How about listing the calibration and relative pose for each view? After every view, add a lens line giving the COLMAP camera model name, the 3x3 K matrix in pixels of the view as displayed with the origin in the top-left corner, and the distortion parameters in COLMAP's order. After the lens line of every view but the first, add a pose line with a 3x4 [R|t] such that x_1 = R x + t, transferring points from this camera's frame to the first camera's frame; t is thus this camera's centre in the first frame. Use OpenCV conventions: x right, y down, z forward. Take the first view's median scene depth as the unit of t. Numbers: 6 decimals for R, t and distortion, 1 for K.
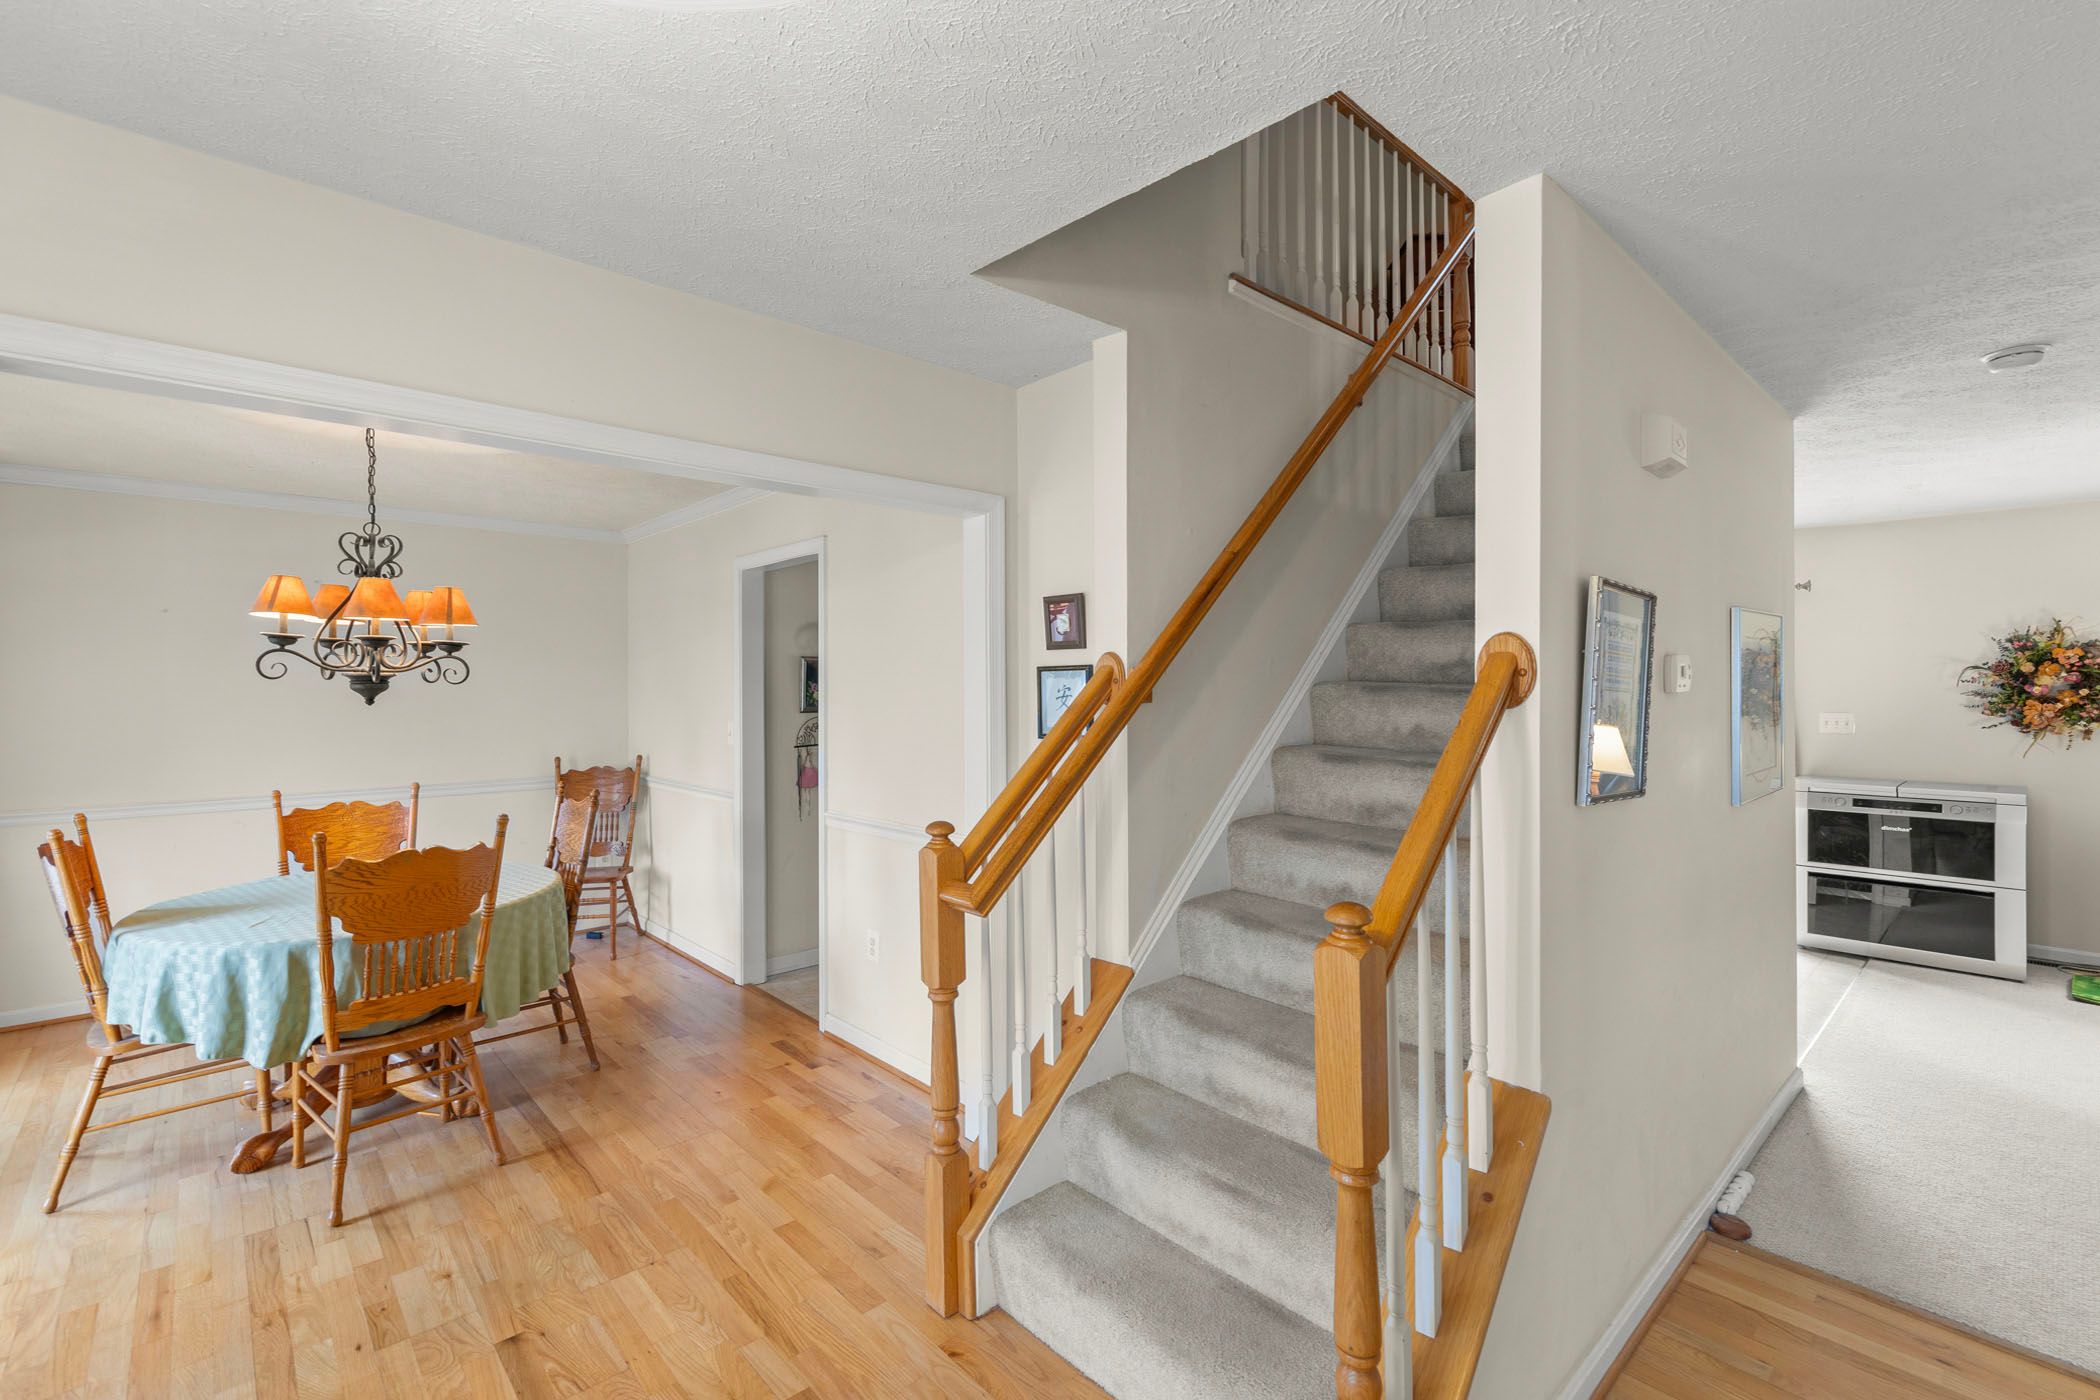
lens RADIAL K [[923.9, 0, 1055.9], [0, 923.9, 684.3], [0, 0, 1]] dist [0.000786, 0.001308]
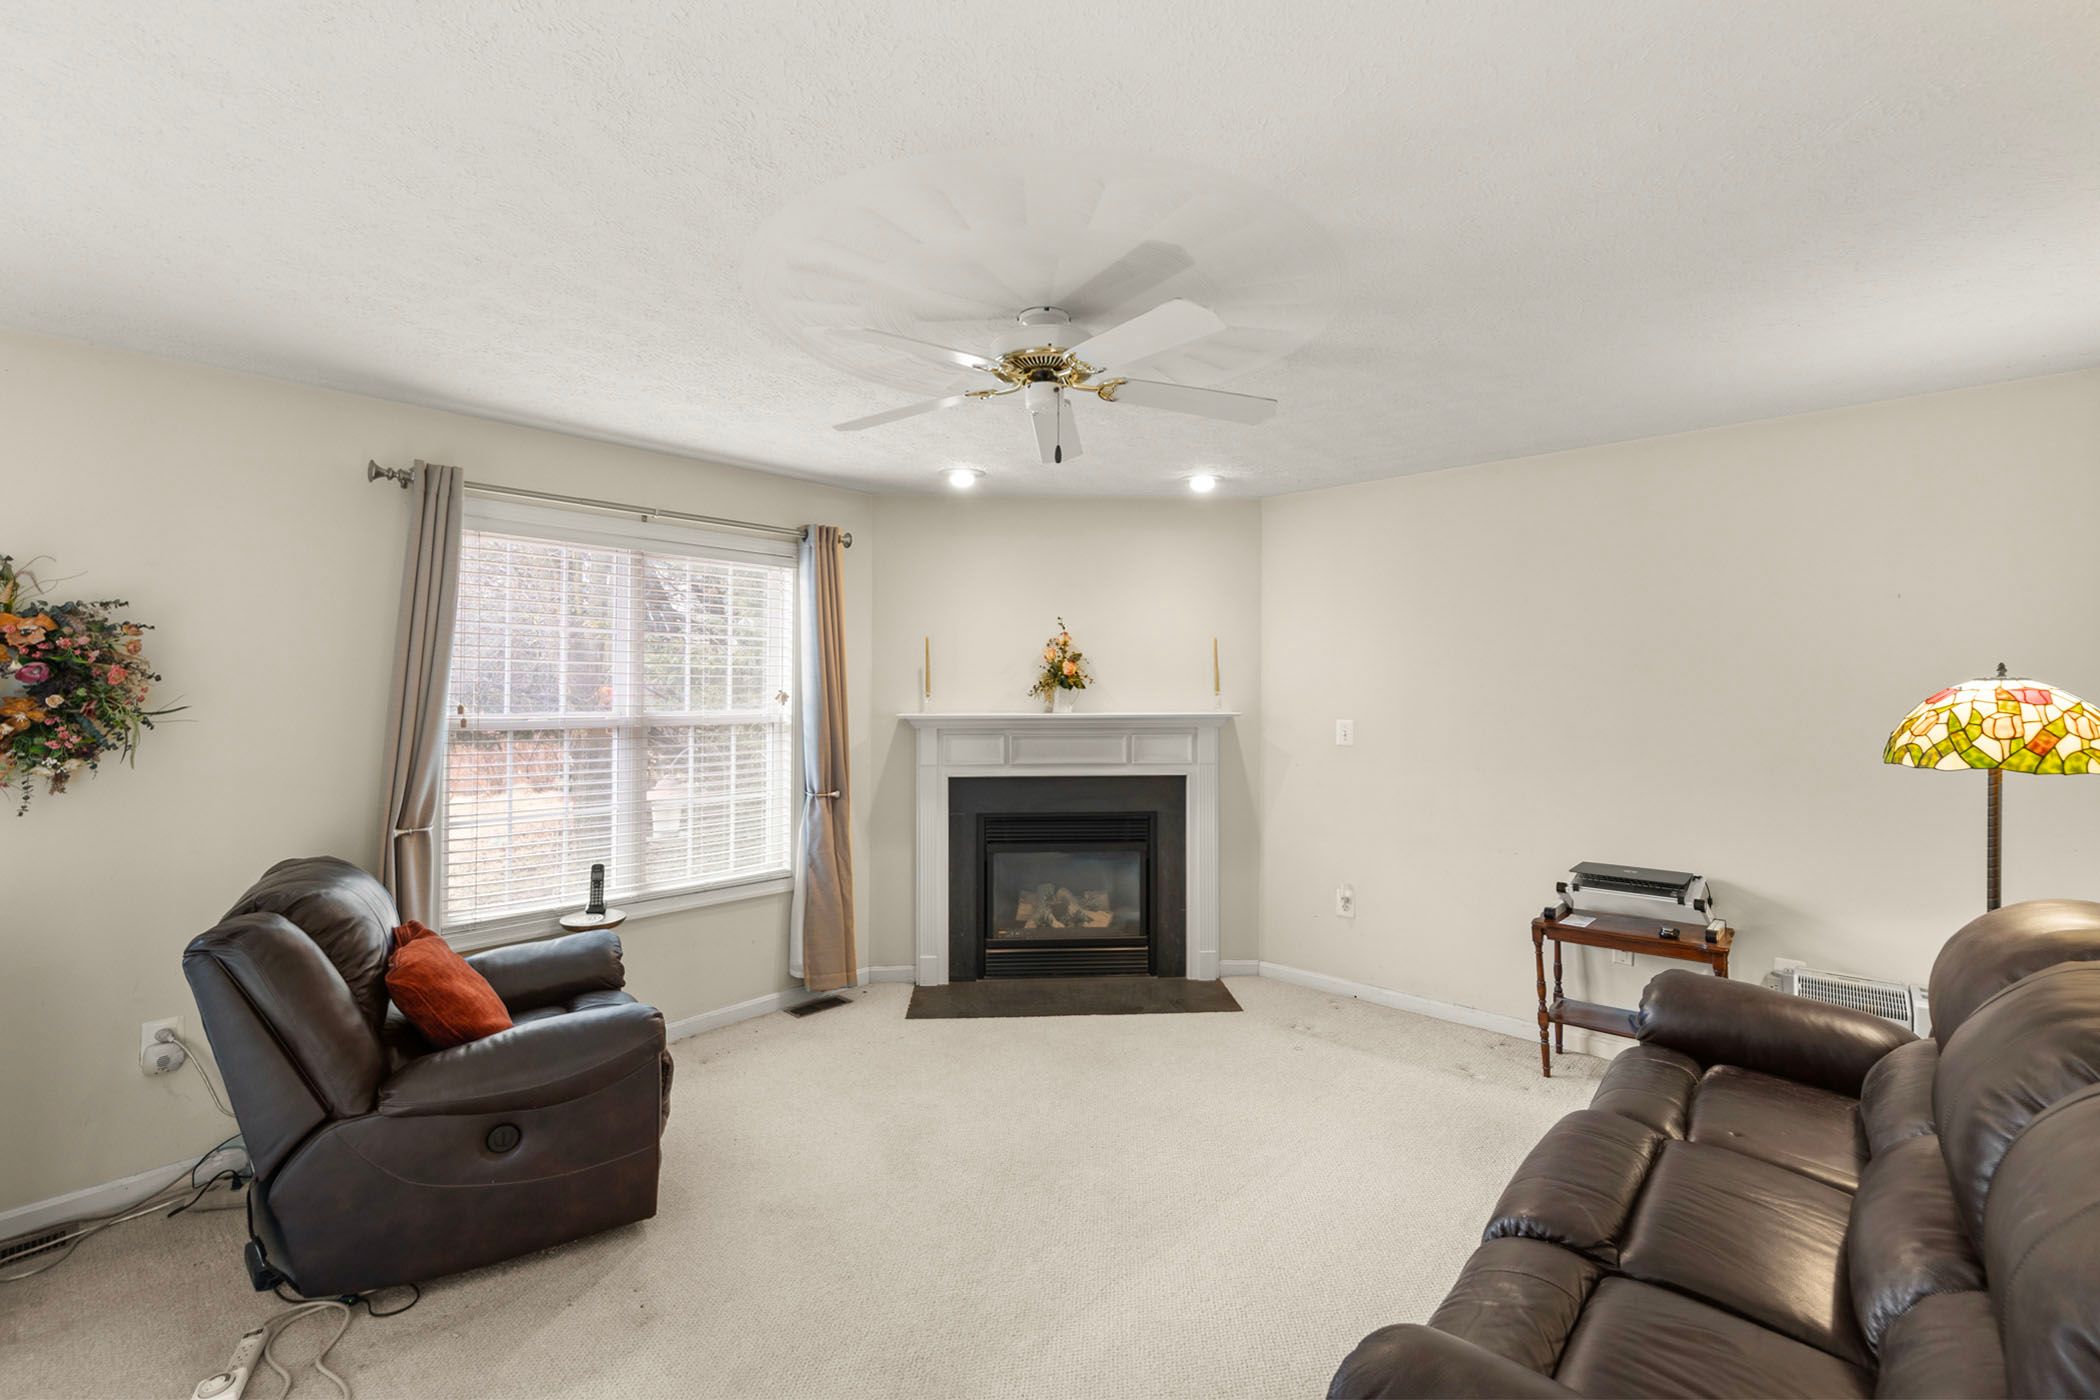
lens RADIAL K [[834.6, 0, 1043.0], [0, 834.6, 693.8], [0, 0, 1]] dist [-0.003919, -0.000216]
pose [[-0.048075, -0.004795, 0.998832, 4.751510], [0.003194, 0.999983, 0.004955, 0.030090], [-0.998839, 0.003429, -0.048059, 3.611764]]
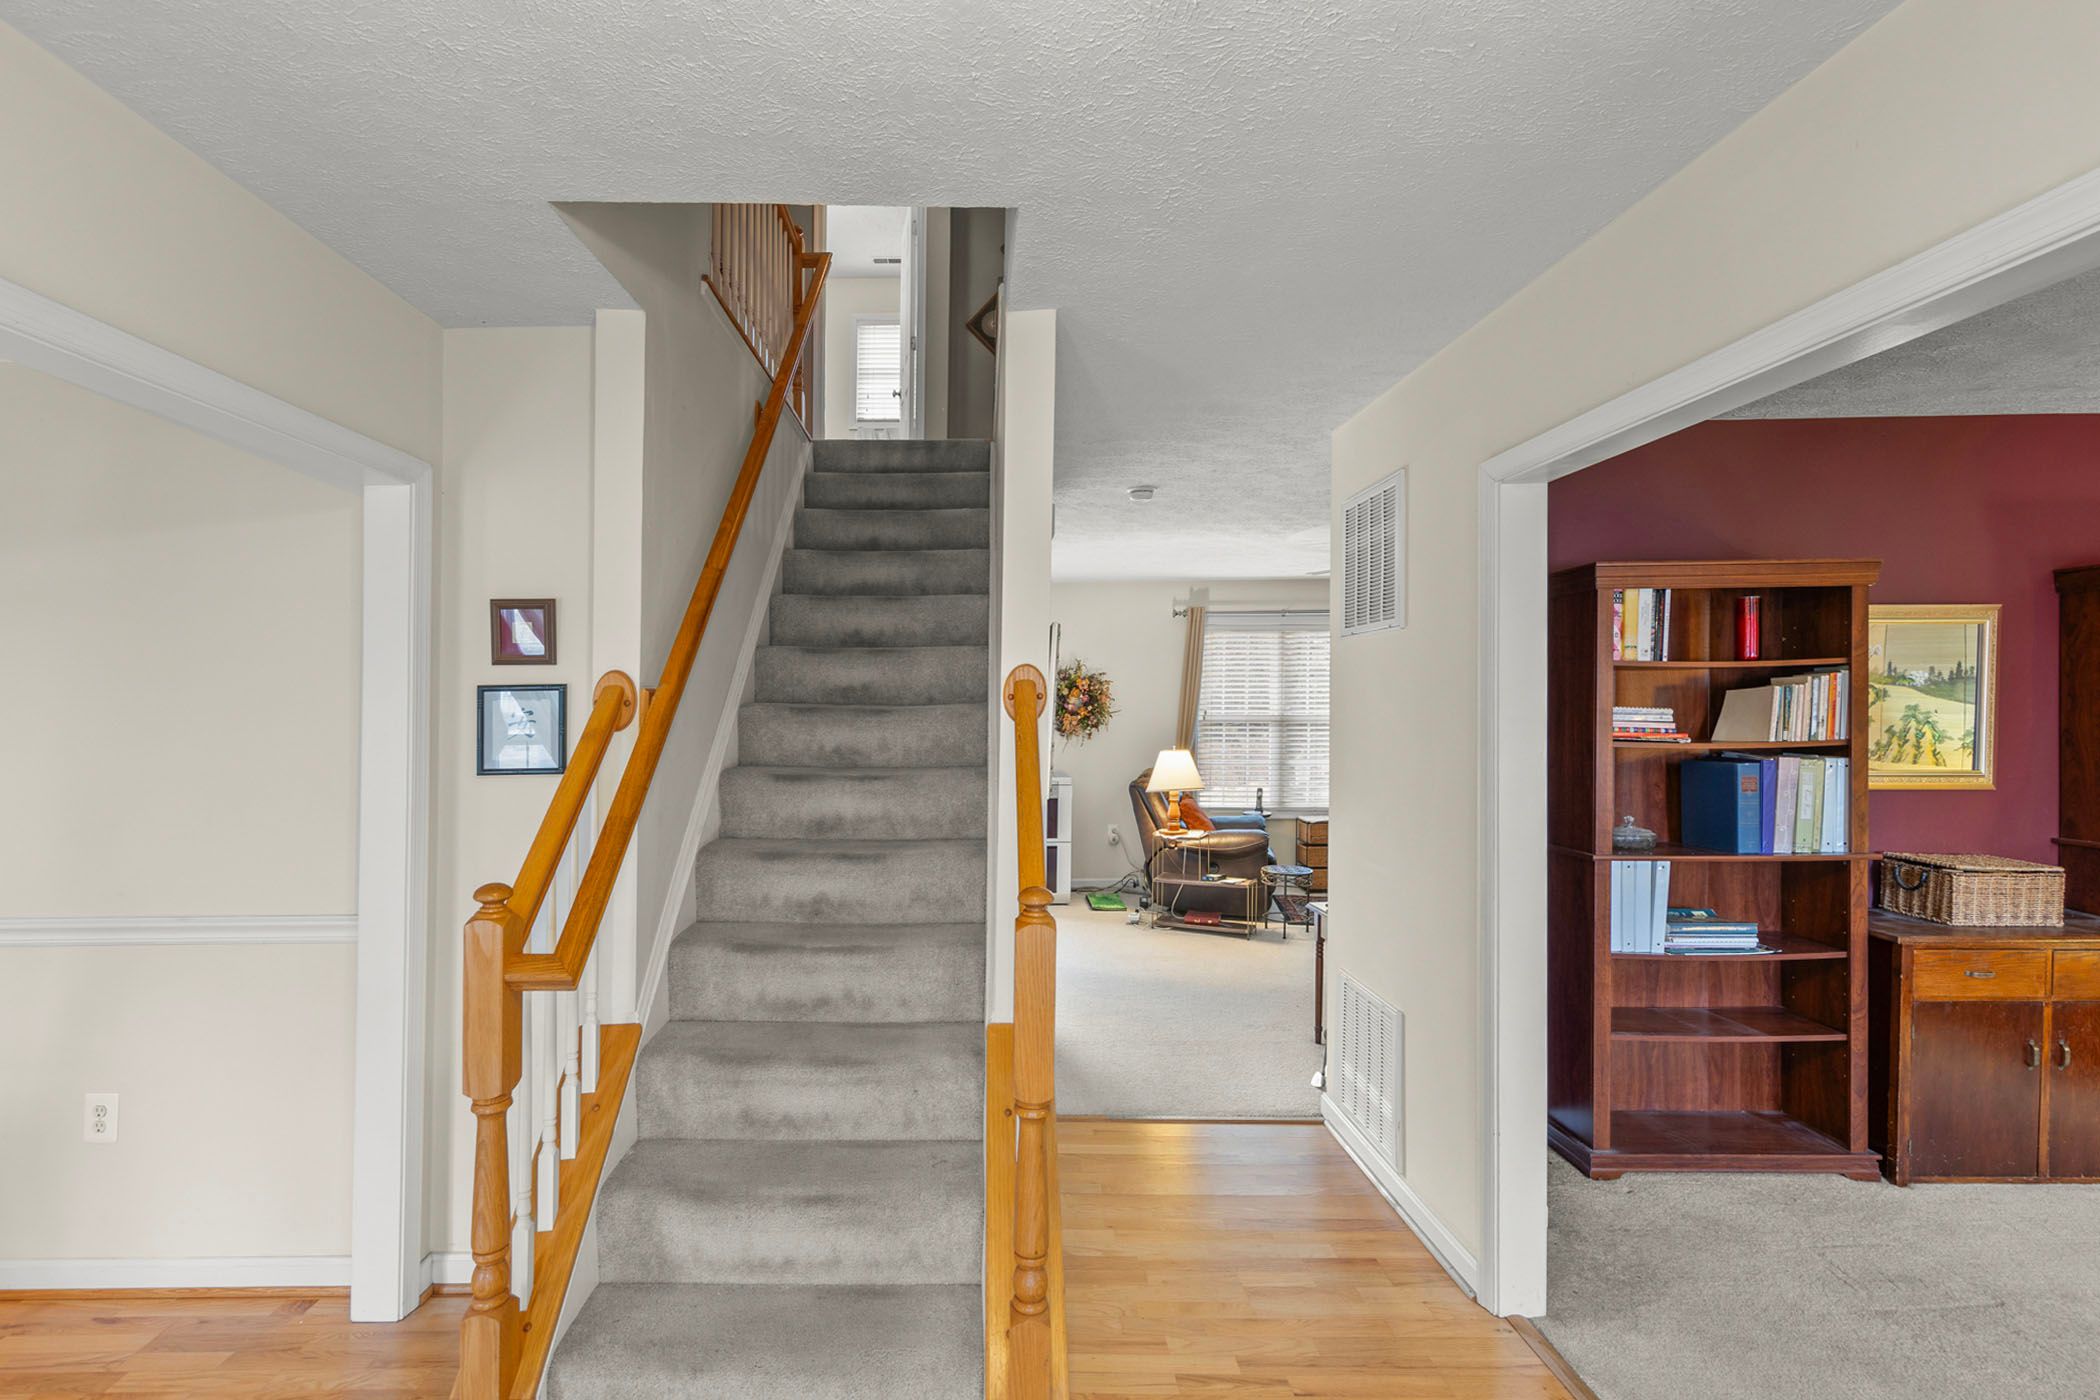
lens RADIAL K [[923.9, 0, 1083.6], [0, 923.9, 707.5], [0, 0, 1]] dist [0.000786, 0.001308]
pose [[0.658350, -0.006058, 0.752688, -0.285635], [0.003236, 0.999981, 0.005217, -0.002529], [-0.752705, -0.000999, 0.658357, 0.079534]]
